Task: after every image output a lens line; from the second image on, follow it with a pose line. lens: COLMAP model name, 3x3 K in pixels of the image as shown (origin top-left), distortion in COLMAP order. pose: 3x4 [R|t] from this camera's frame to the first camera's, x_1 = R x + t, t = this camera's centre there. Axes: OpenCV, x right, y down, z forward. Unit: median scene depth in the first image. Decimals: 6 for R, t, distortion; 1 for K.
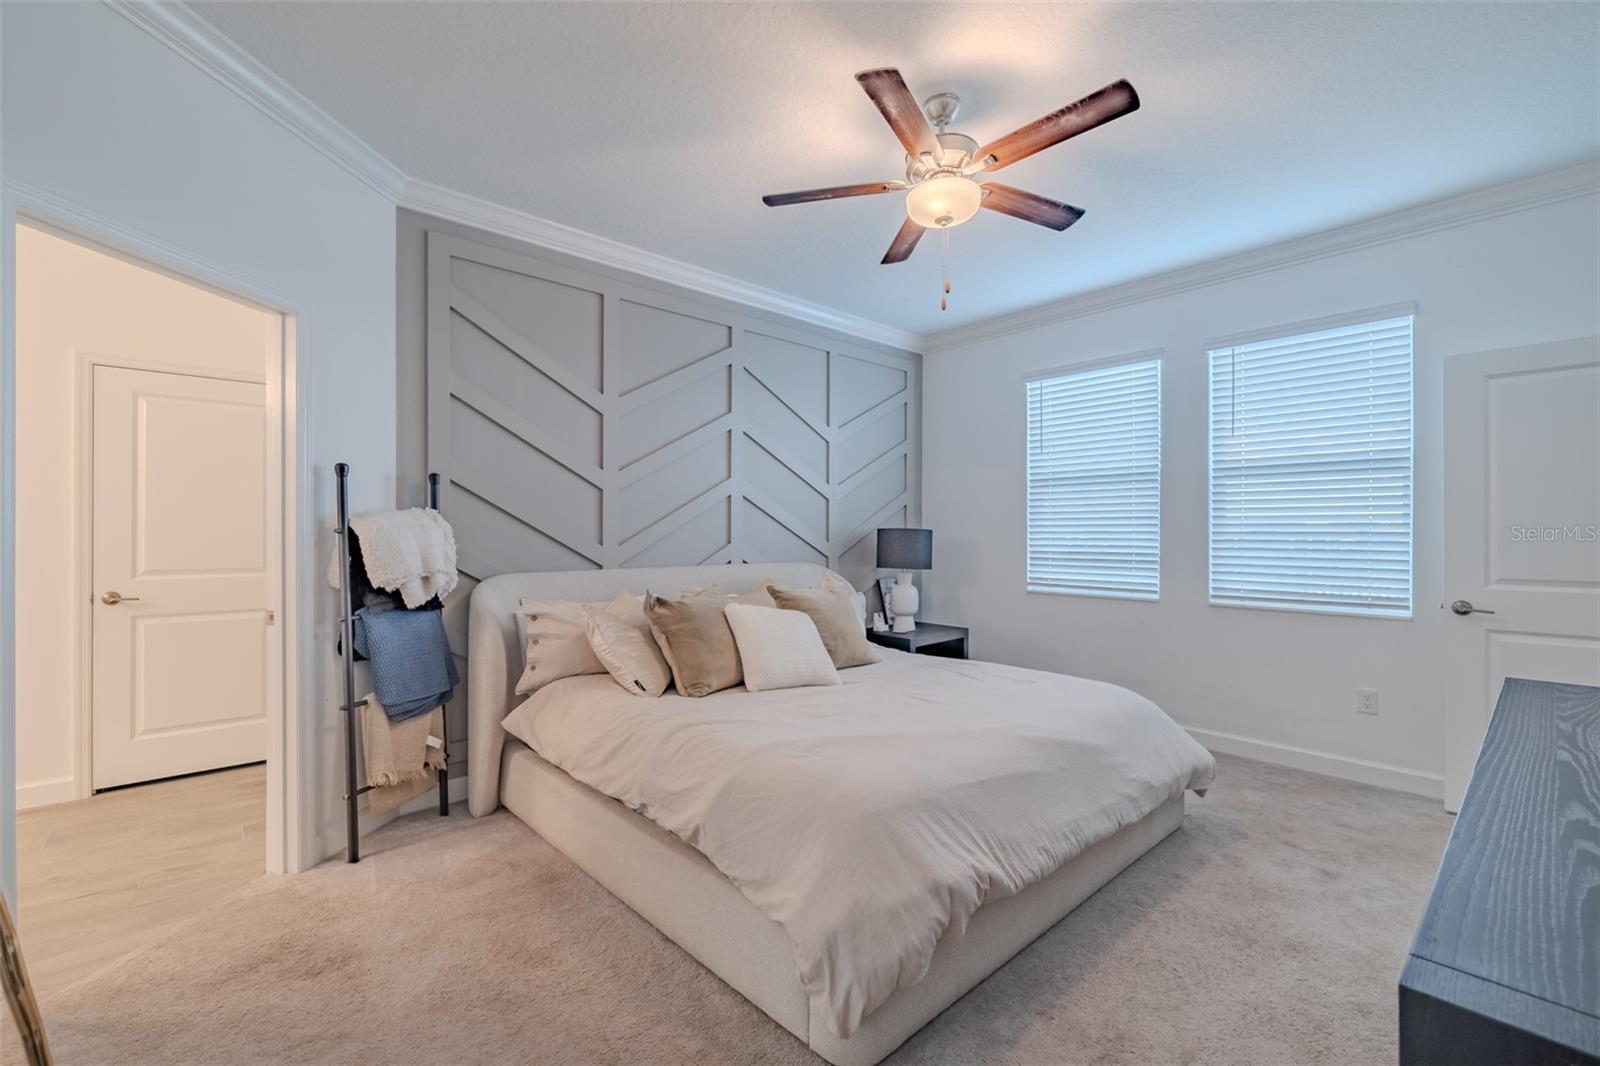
lens RADIAL K [[682.3, 0, 789.7], [0, 682.3, 539.7], [0, 0, 1]] dist [0.005091, -0.001462]
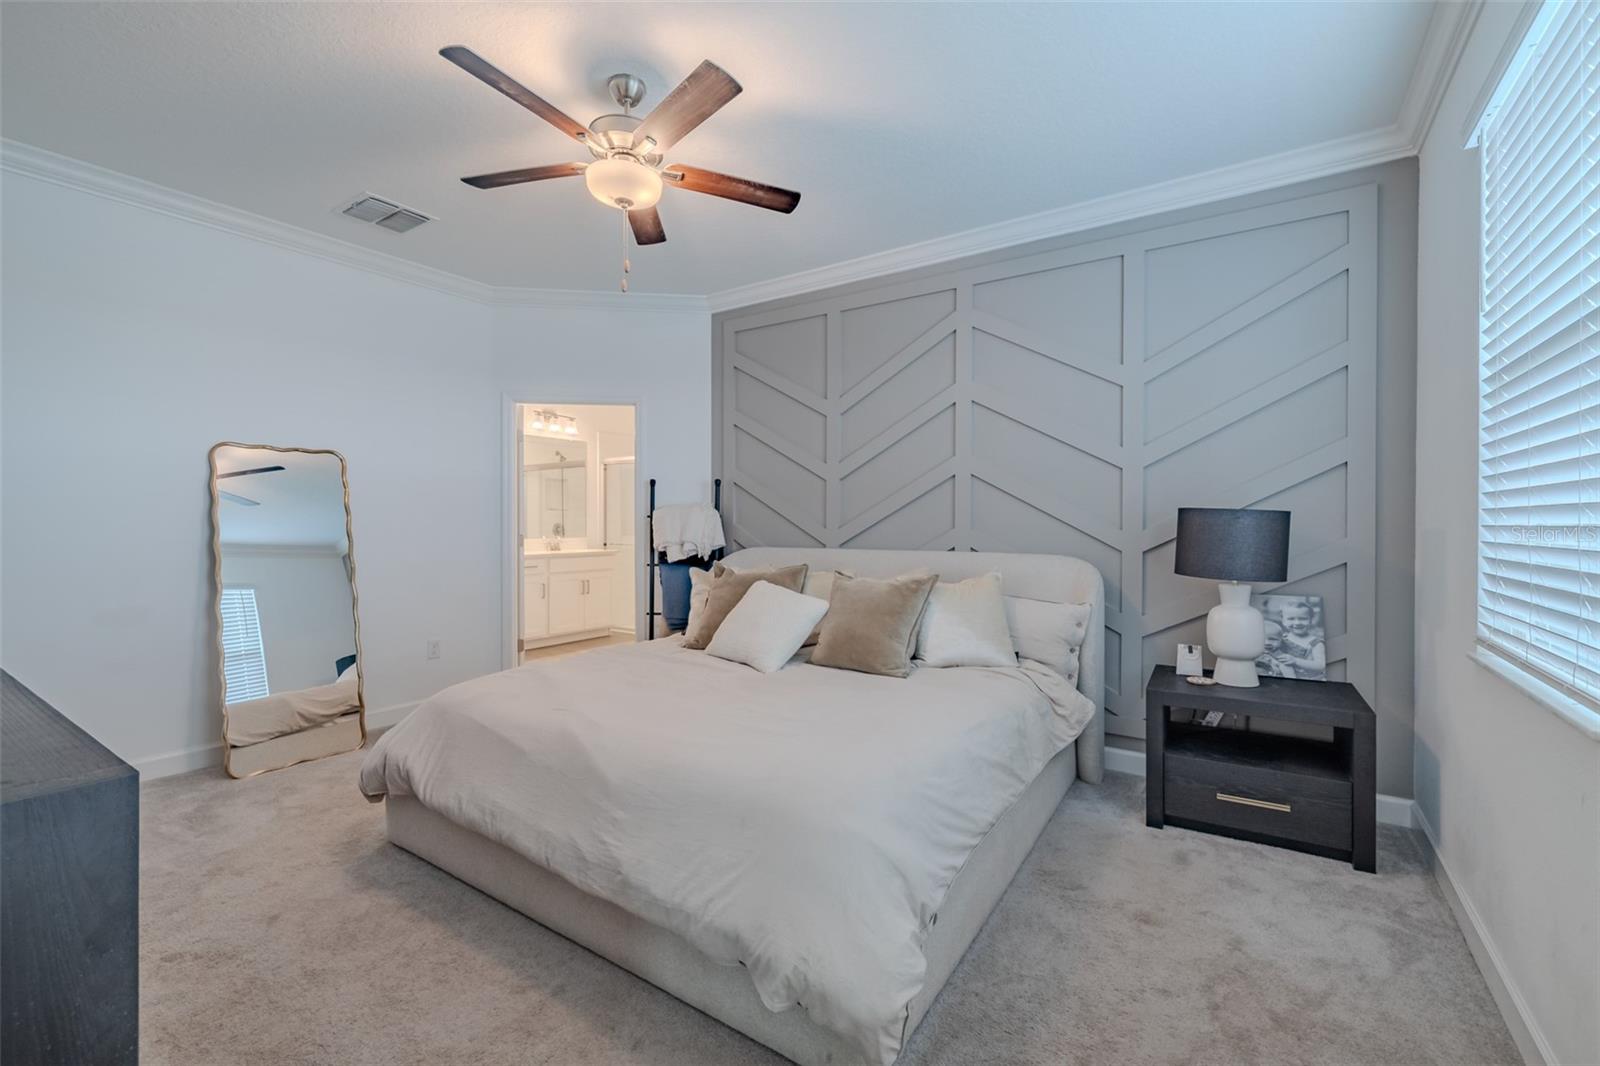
lens RADIAL K [[682.3, 0, 808.4], [0, 682.3, 517.1], [0, 0, 1]] dist [0.005091, -0.001462]
pose [[0.248445, -0.002621, -0.968642, 0.633229], [-0.006120, 0.999972, -0.004276, -0.003377], [0.968627, 0.006990, 0.248422, 0.504464]]
